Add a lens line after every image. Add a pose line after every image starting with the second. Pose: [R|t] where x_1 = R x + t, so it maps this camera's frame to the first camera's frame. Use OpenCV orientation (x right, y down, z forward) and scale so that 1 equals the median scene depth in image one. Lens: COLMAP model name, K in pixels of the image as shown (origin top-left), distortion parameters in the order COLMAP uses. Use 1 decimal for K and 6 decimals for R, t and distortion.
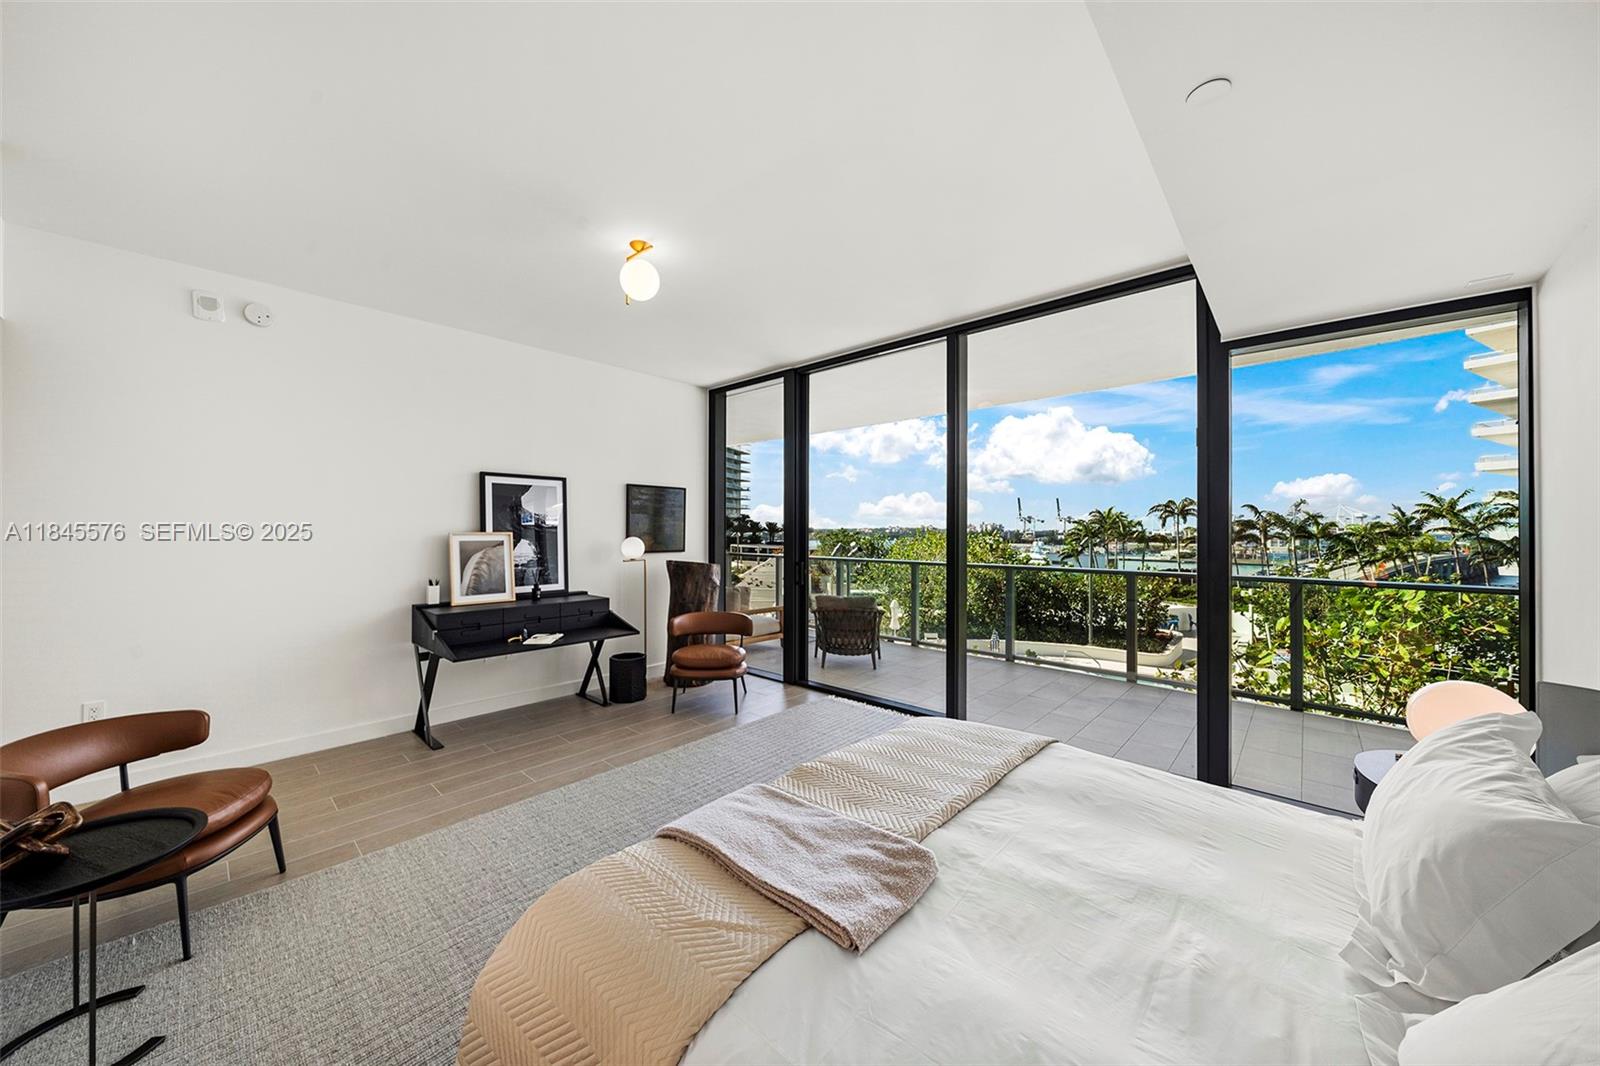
lens RADIAL K [[550.1, 0, 781.5], [0, 550.1, 526.1], [0, 0, 1]] dist [-0.000022, -0.000045]
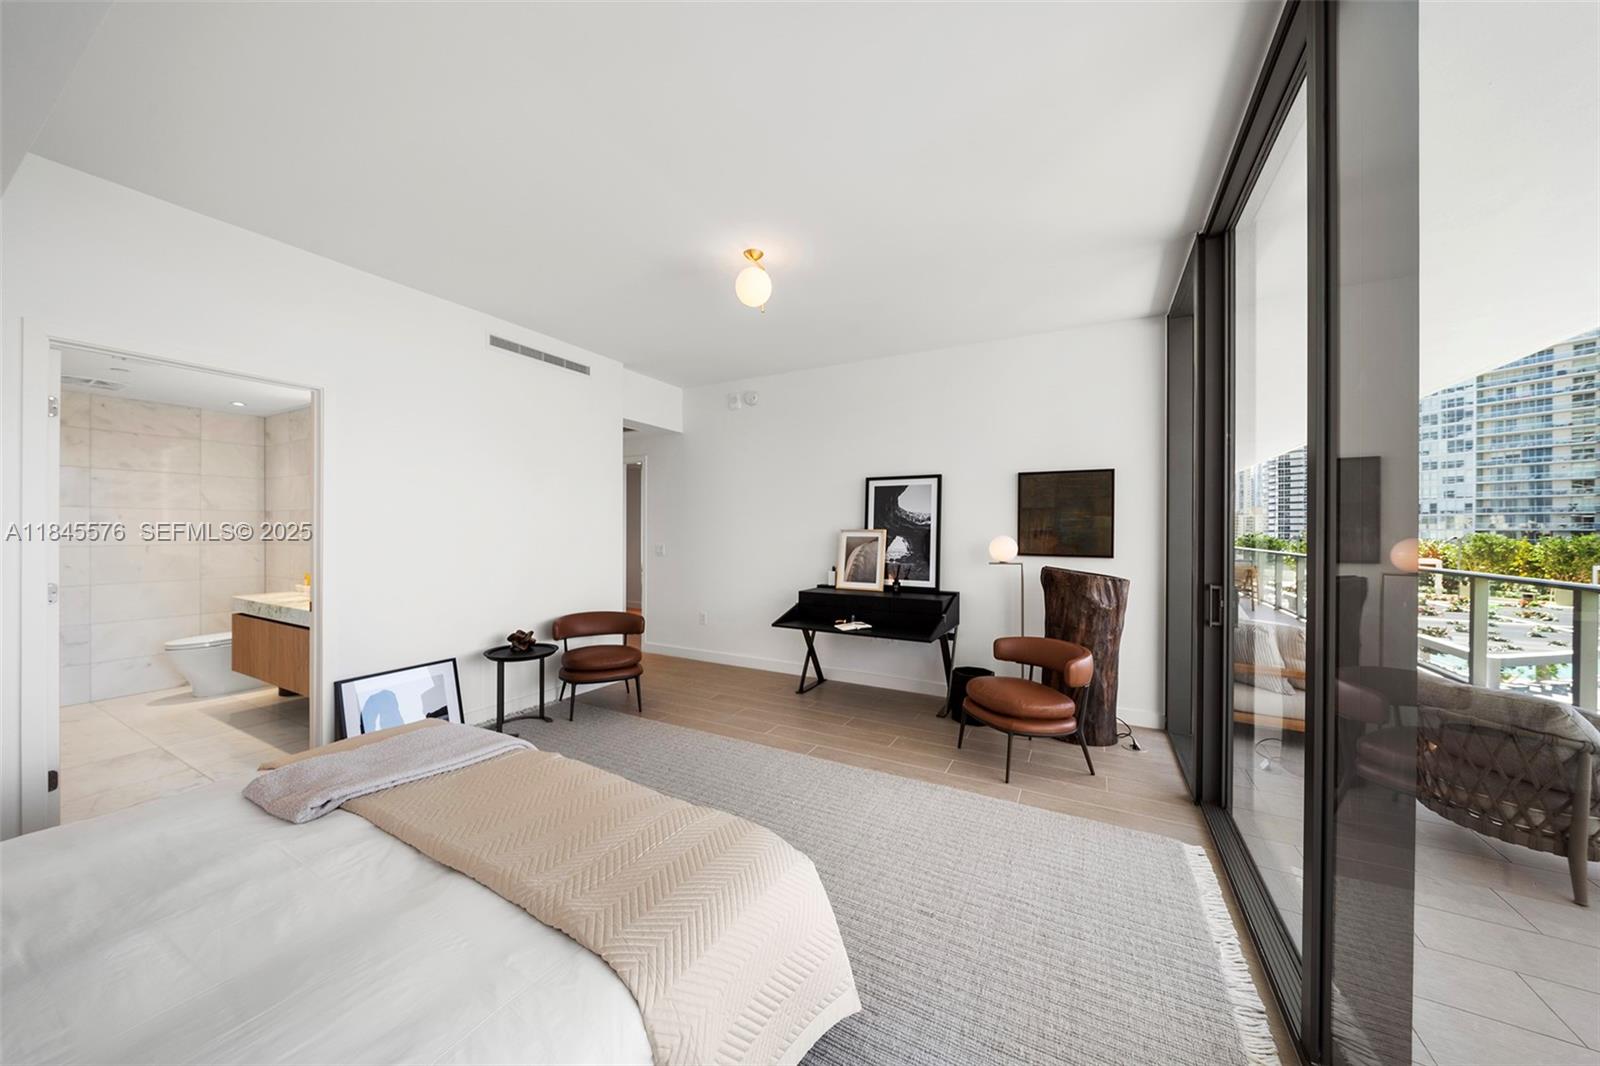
lens RADIAL K [[543.9, 0, 801.6], [0, 543.9, 531.4], [0, 0, 1]] dist [-0.004697, -0.000080]
pose [[0.265186, 0.002017, -0.964195, 0.464812], [0.001023, 0.999997, 0.002373, 0.011010], [0.964197, -0.001616, 0.265183, 0.489481]]
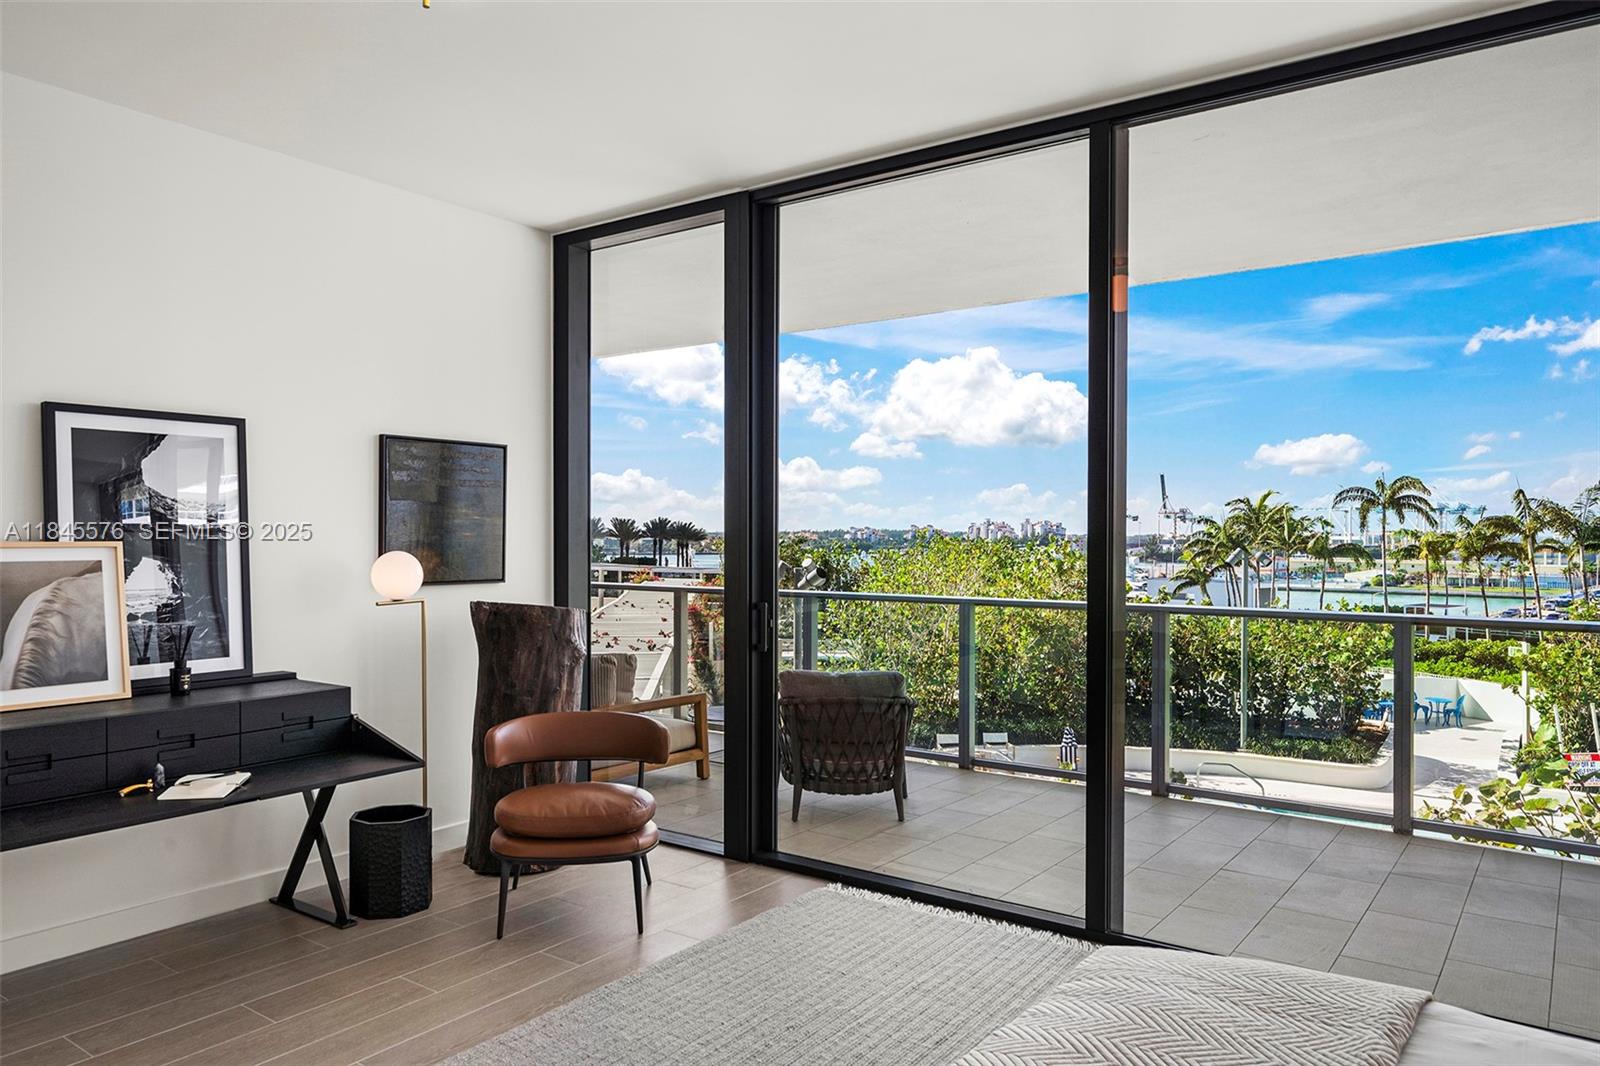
lens RADIAL K [[1075.0, 0, 761.1], [0, 1075.0, 542.1], [0, 0, 1]] dist [0.001649, 0.001455]
pose [[0.993811, -0.000980, 0.111078, -0.071215], [-0.000606, 0.999898, 0.014238, -0.000501], [-0.111081, -0.014217, 0.993710, 0.084524]]
